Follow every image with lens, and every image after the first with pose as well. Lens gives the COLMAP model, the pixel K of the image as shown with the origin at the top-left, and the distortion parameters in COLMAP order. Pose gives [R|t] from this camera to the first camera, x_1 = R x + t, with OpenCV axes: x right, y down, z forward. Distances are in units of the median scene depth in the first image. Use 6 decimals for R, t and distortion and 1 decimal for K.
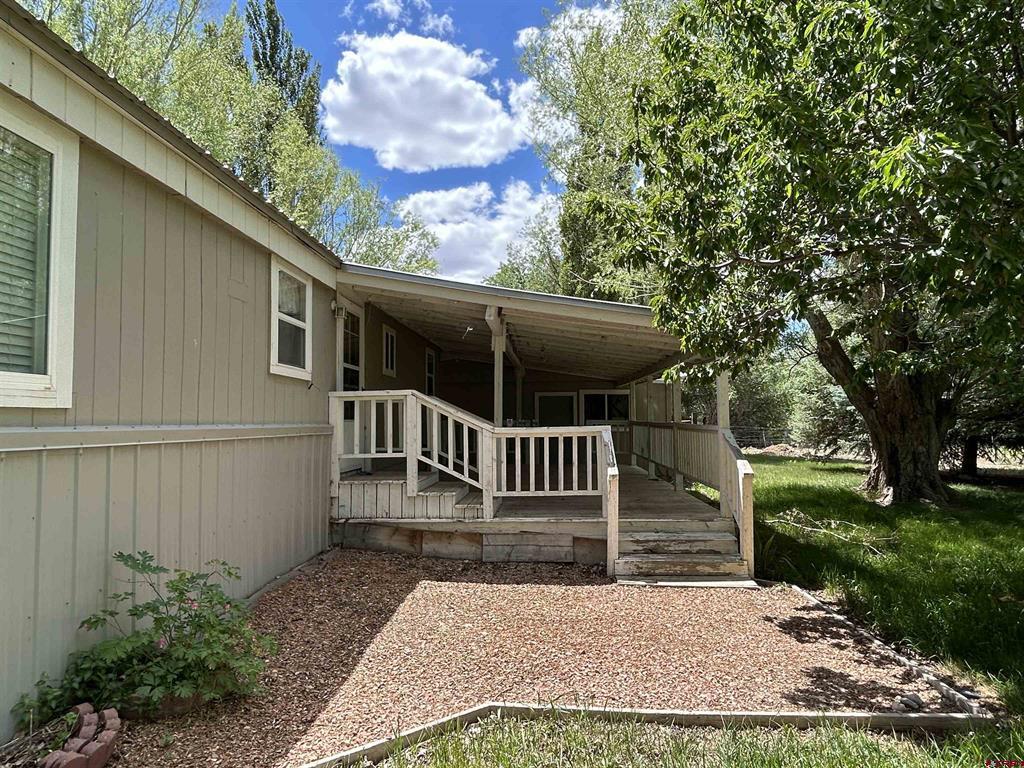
lens RADIAL K [[629.8, 0, 516.4], [0, 629.8, 390.8], [0, 0, 1]] dist [0.035614, 0.000782]
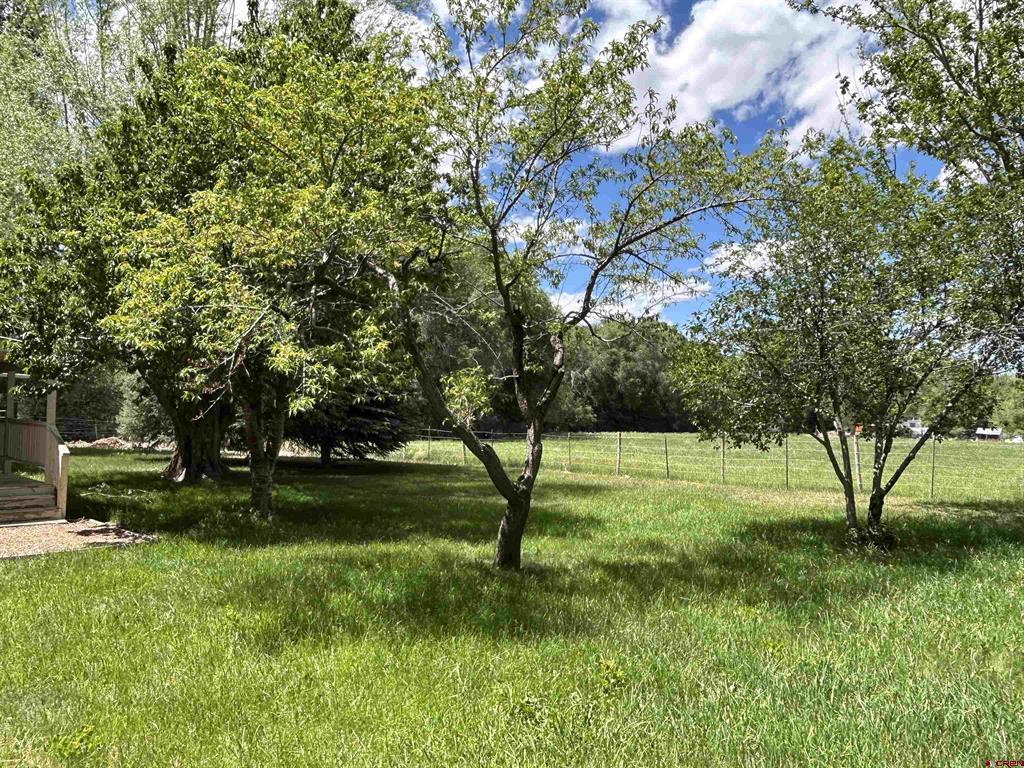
lens RADIAL K [[750.0, 0, 511.7], [0, 750.0, 388.5], [0, 0, 1]] dist [-0.005429, -0.001075]
pose [[0.646192, 0.047877, 0.761671, -0.167491], [-0.059949, 0.998131, -0.011880, -0.036602], [-0.760816, -0.037985, 0.647855, -0.509888]]
